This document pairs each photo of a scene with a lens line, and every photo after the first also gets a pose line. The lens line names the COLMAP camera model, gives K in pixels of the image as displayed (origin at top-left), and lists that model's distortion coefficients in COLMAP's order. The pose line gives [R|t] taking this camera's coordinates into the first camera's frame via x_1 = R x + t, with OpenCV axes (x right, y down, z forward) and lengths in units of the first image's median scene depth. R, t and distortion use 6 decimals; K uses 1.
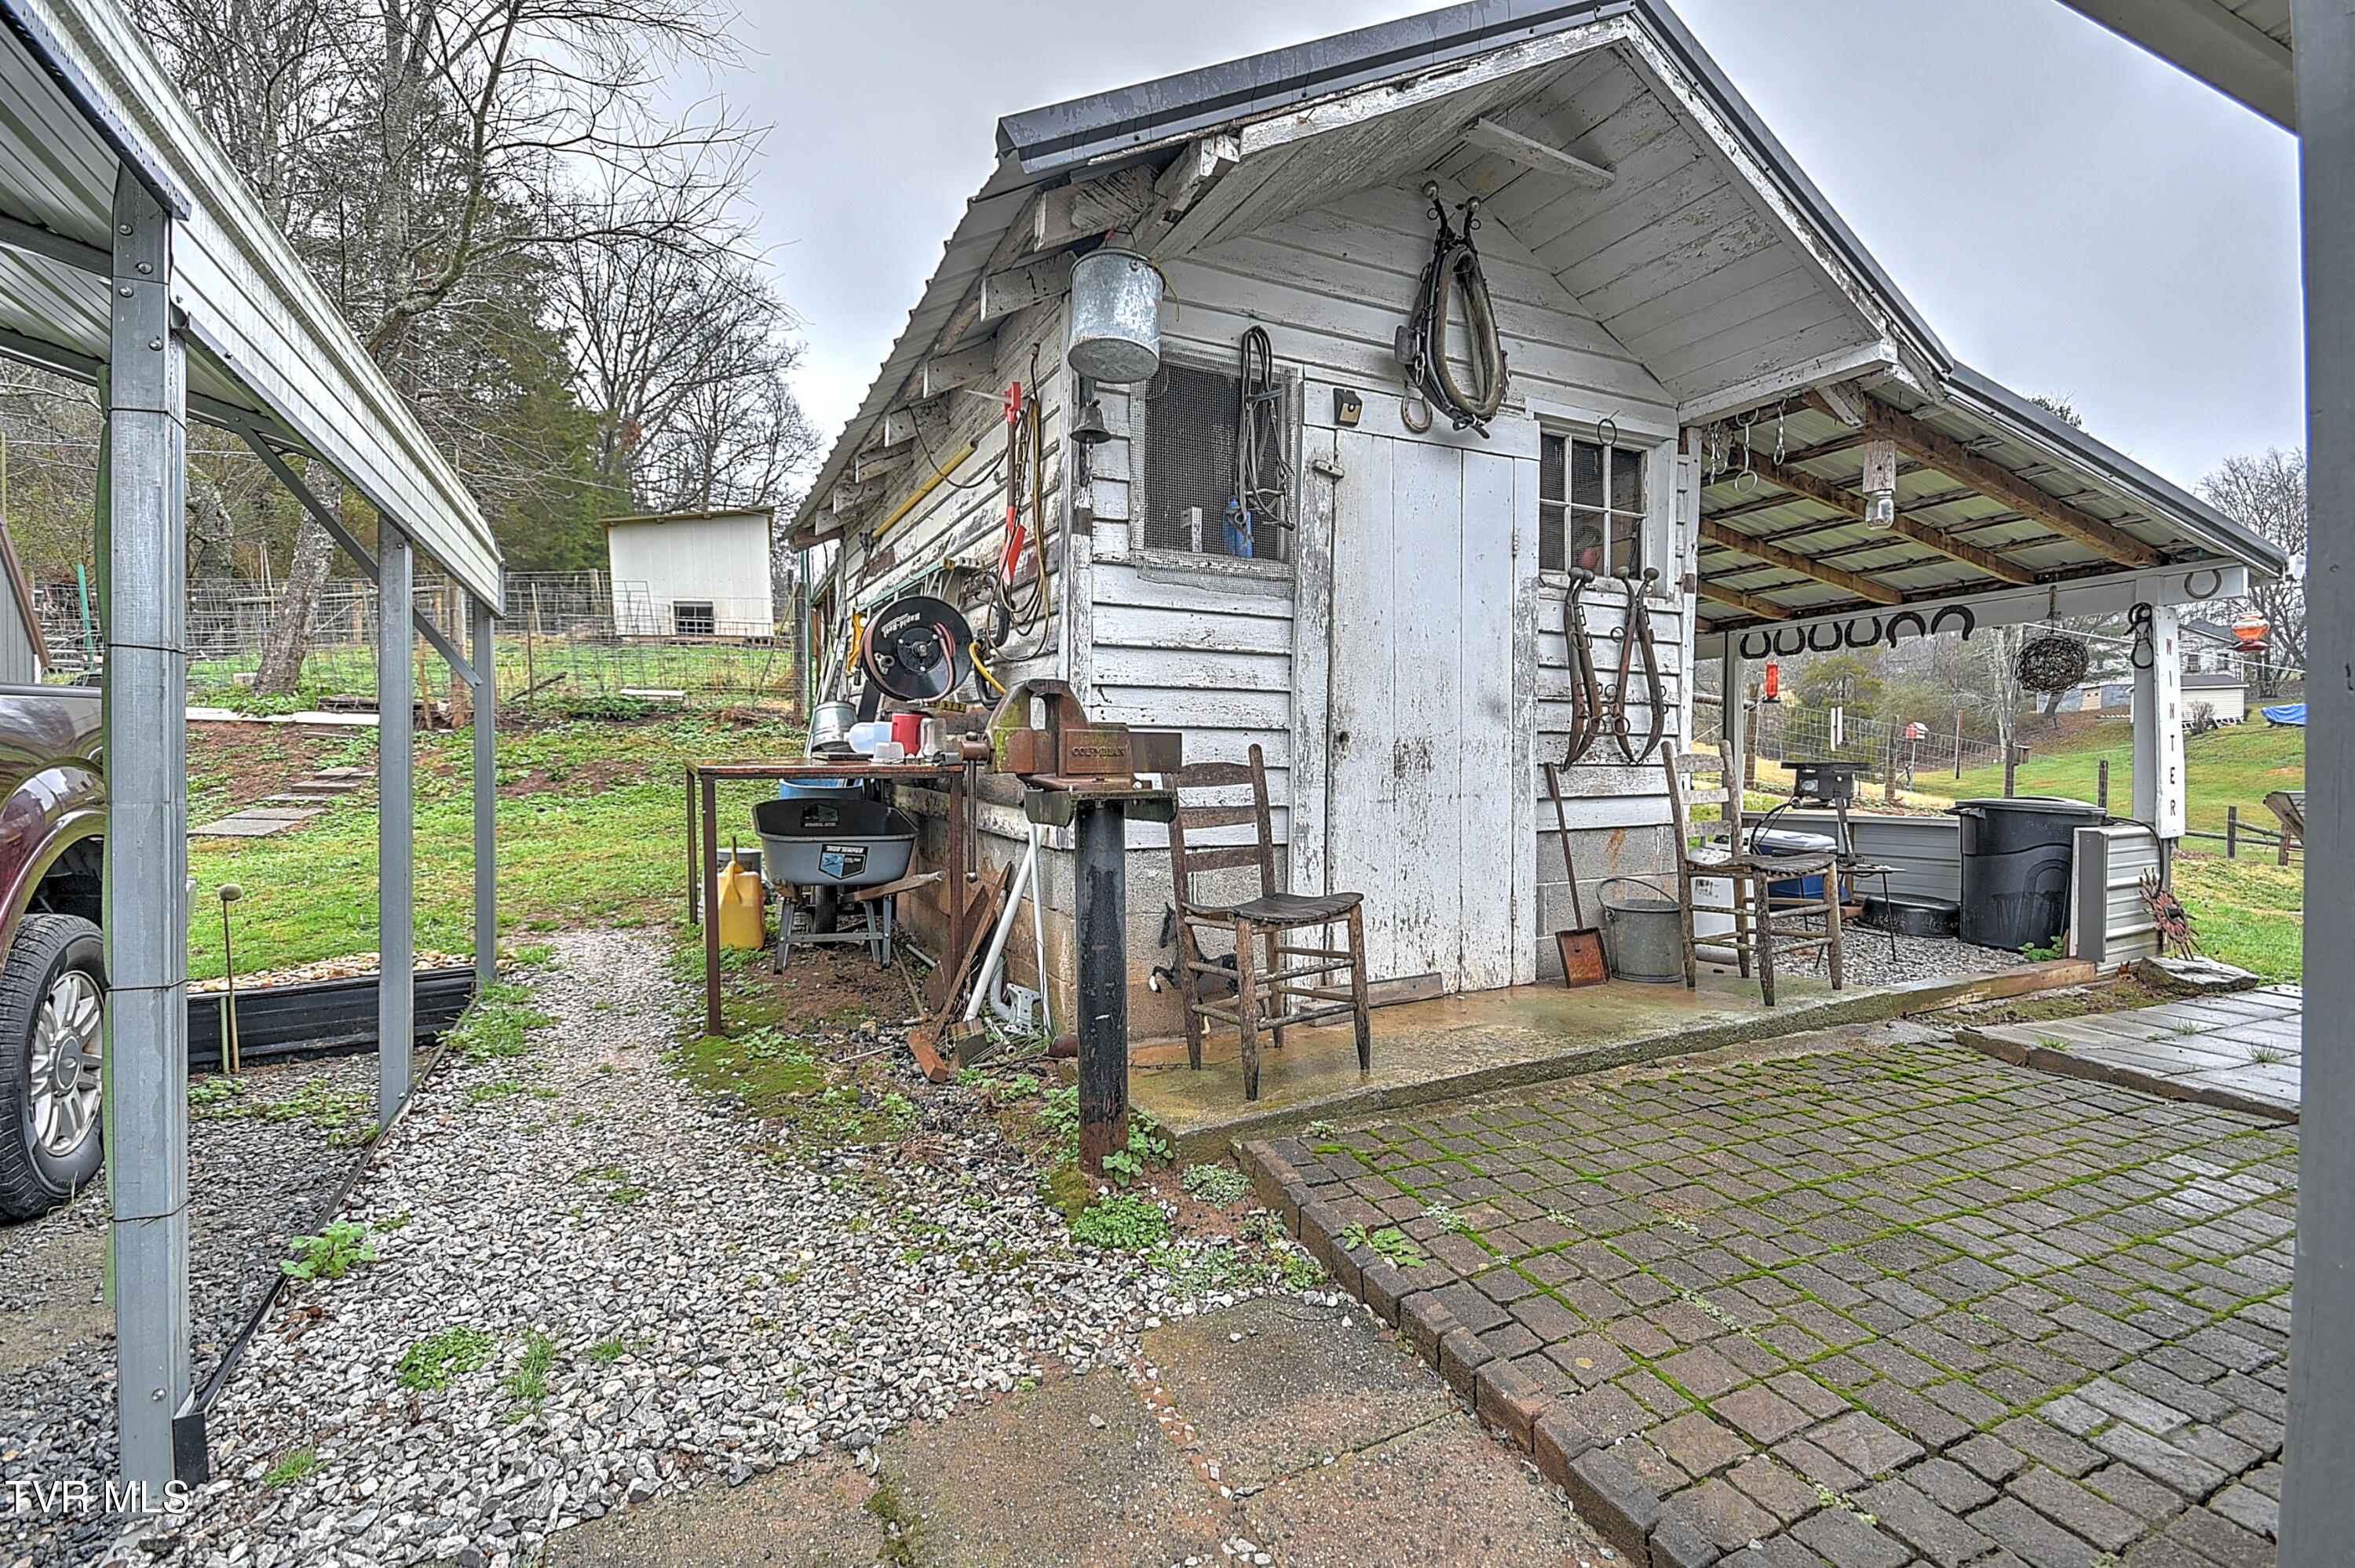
lens RADIAL K [[1030.2, 0, 1162.1], [0, 1030.2, 780.7], [0, 0, 1]] dist [0.015169, -0.005555]
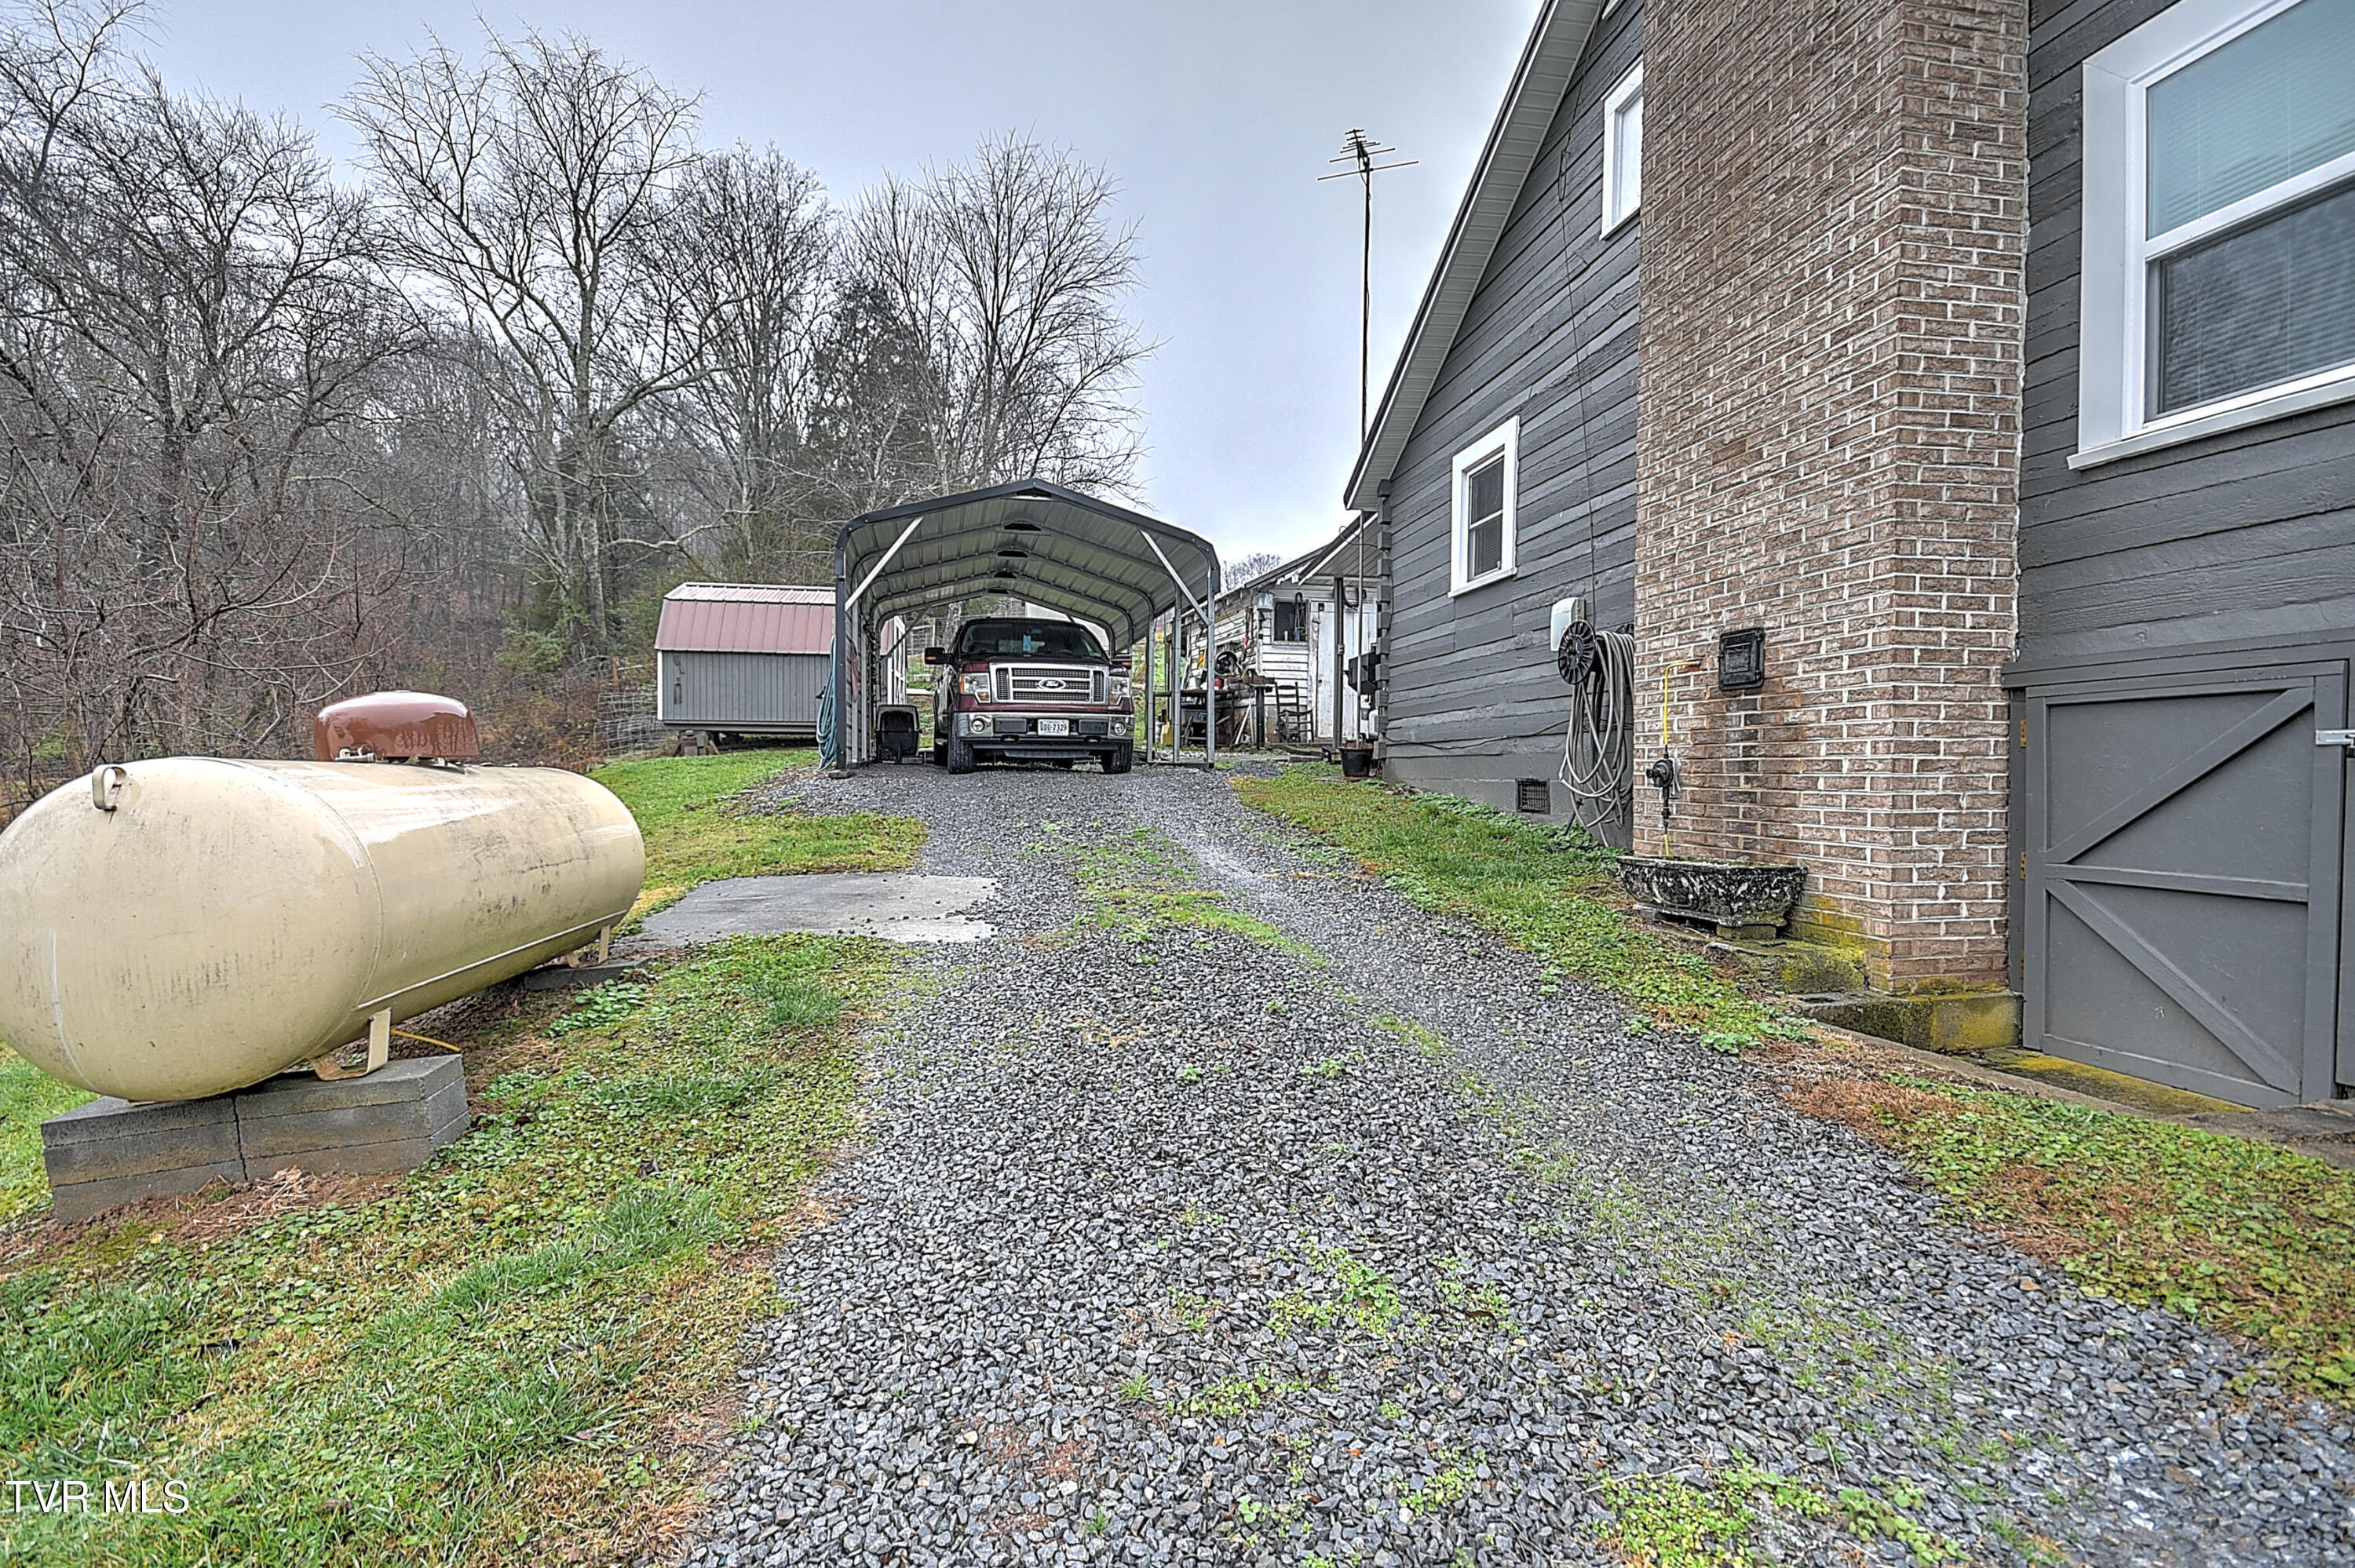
lens RADIAL K [[1030.2, 0, 1157.9], [0, 1030.2, 777.2], [0, 0, 1]] dist [0.015169, -0.005555]
pose [[0.969835, 0.005849, -0.243694, 0.550369], [-0.006236, 0.999980, -0.000820, 0.360483], [0.243684, 0.002315, 0.969852, -3.290308]]
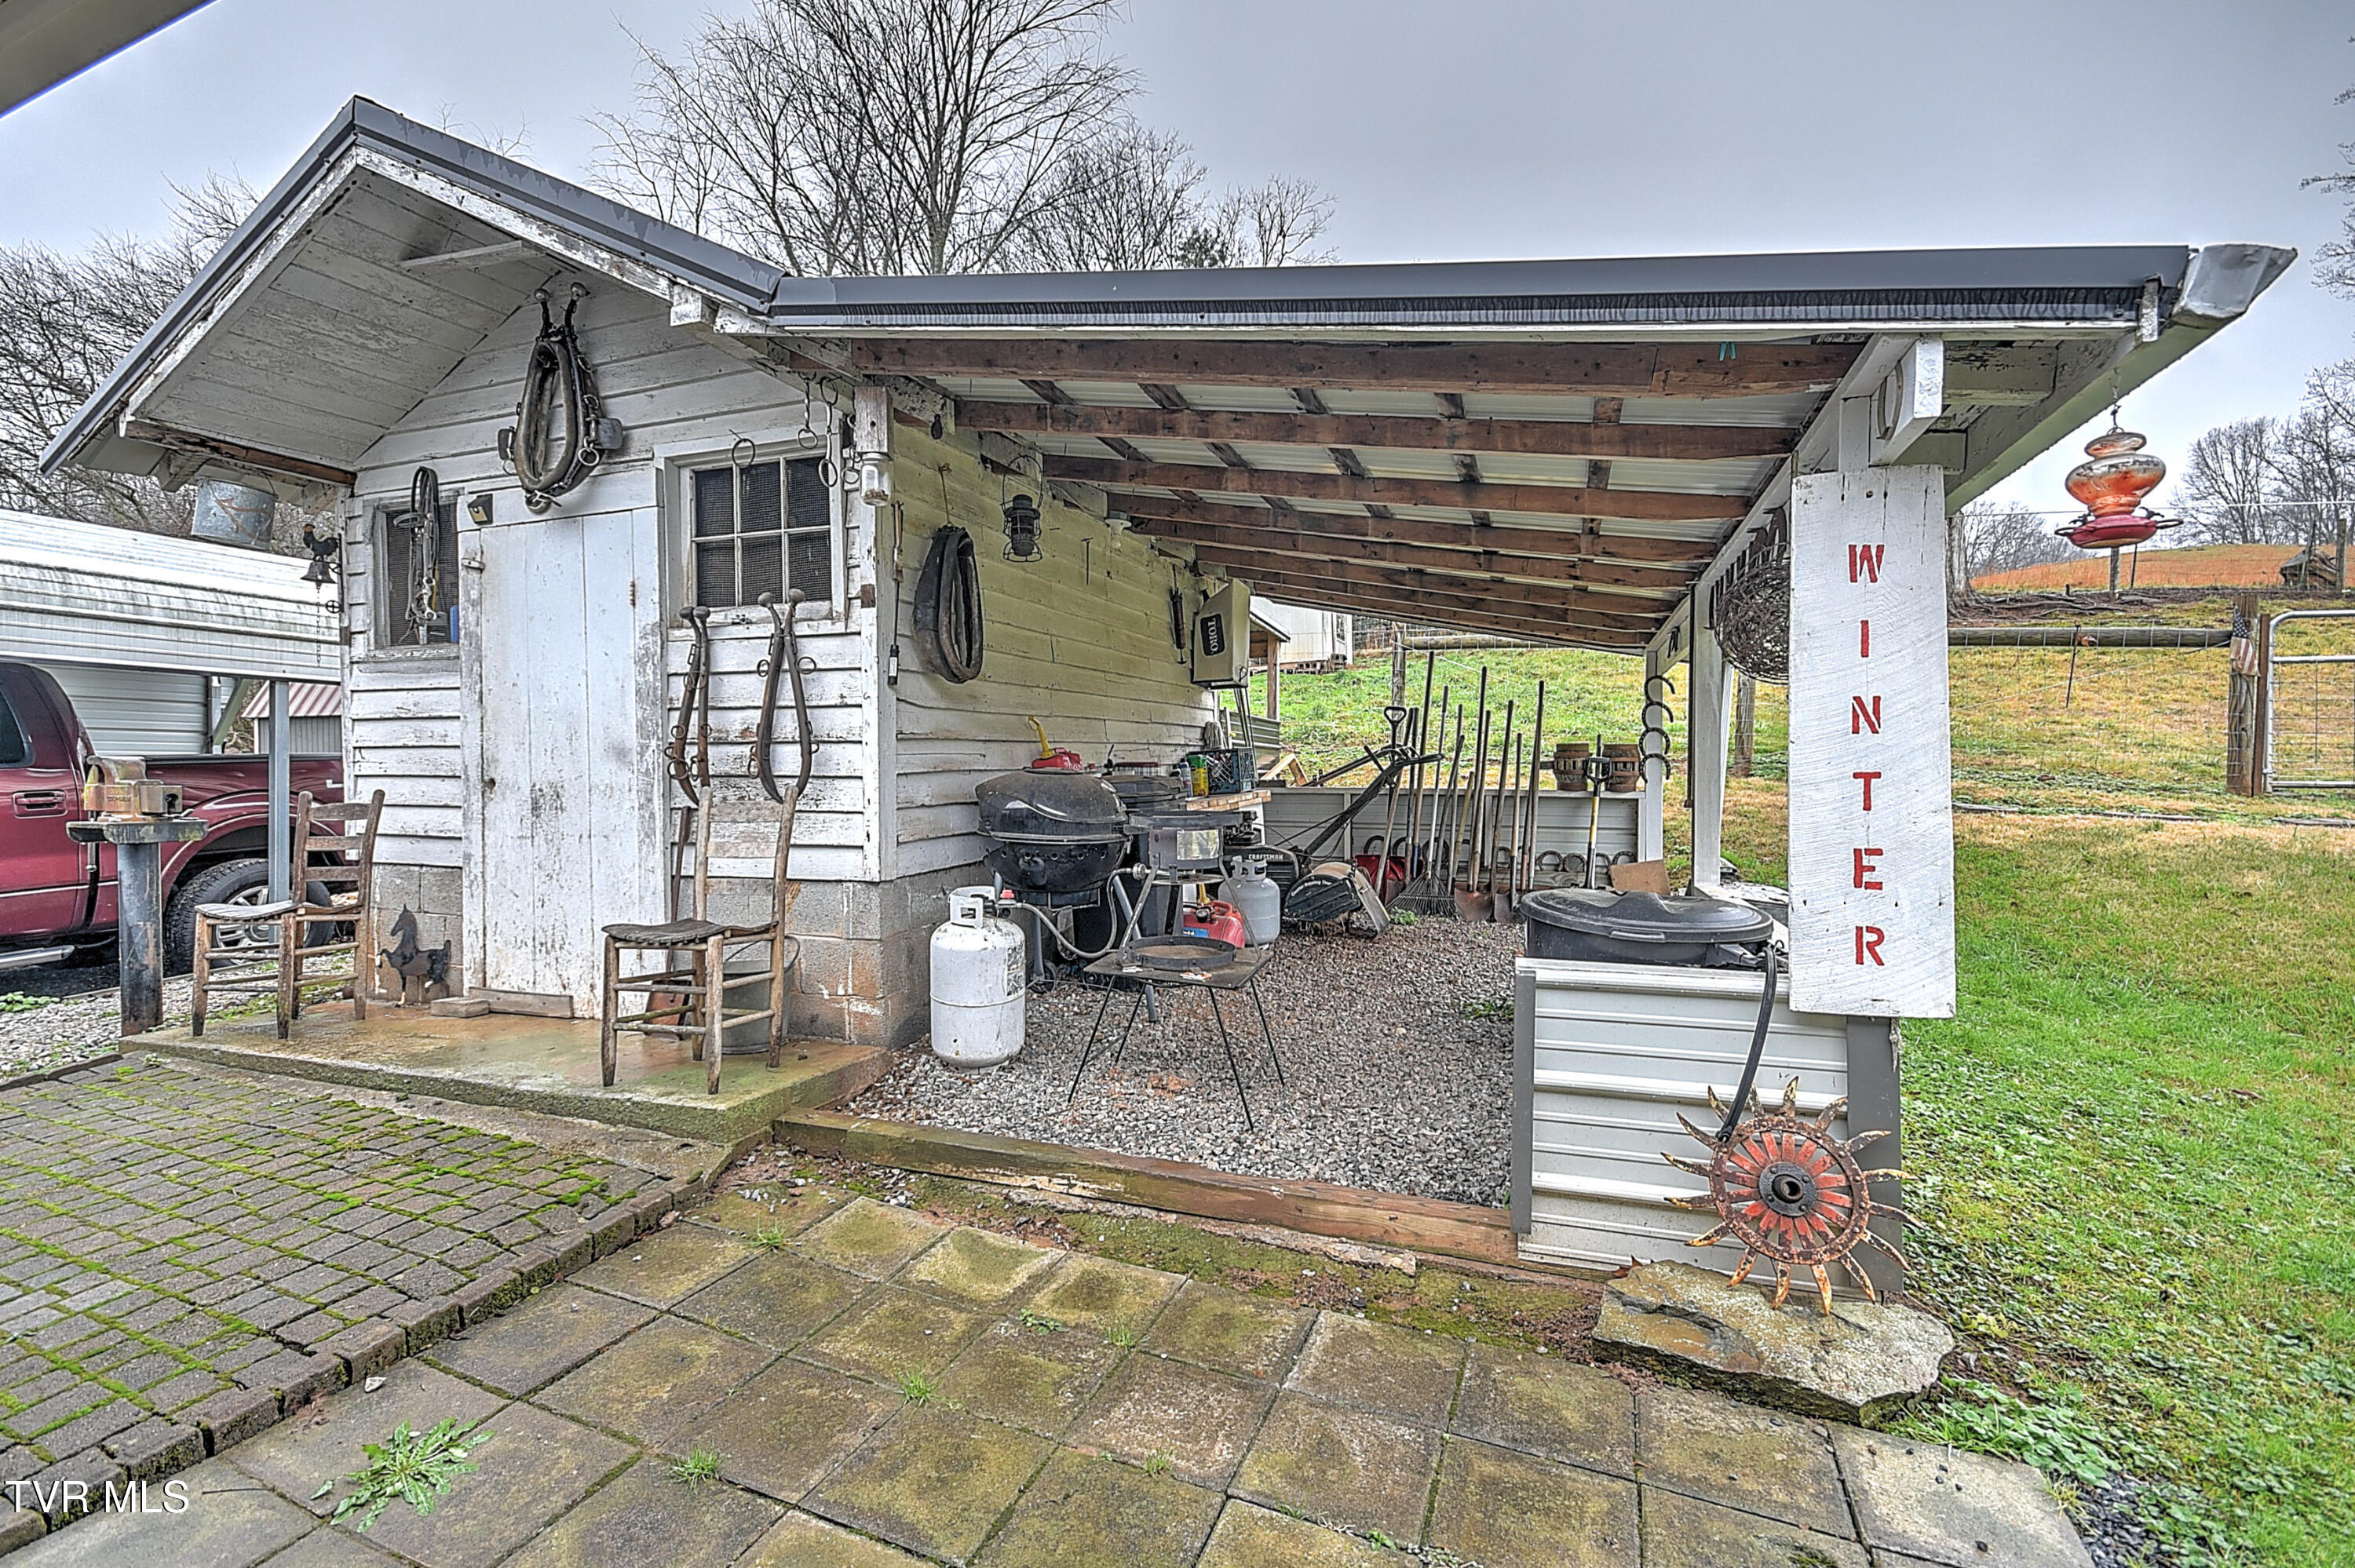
lens RADIAL K [[1030.2, 0, 1157.8], [0, 1030.2, 781.2], [0, 0, 1]] dist [0.015169, -0.005555]
pose [[0.684634, 0.007678, -0.728846, 1.509365], [-0.013812, 0.999902, -0.002440, -0.049075], [0.728756, 0.011737, 0.684673, 0.705274]]
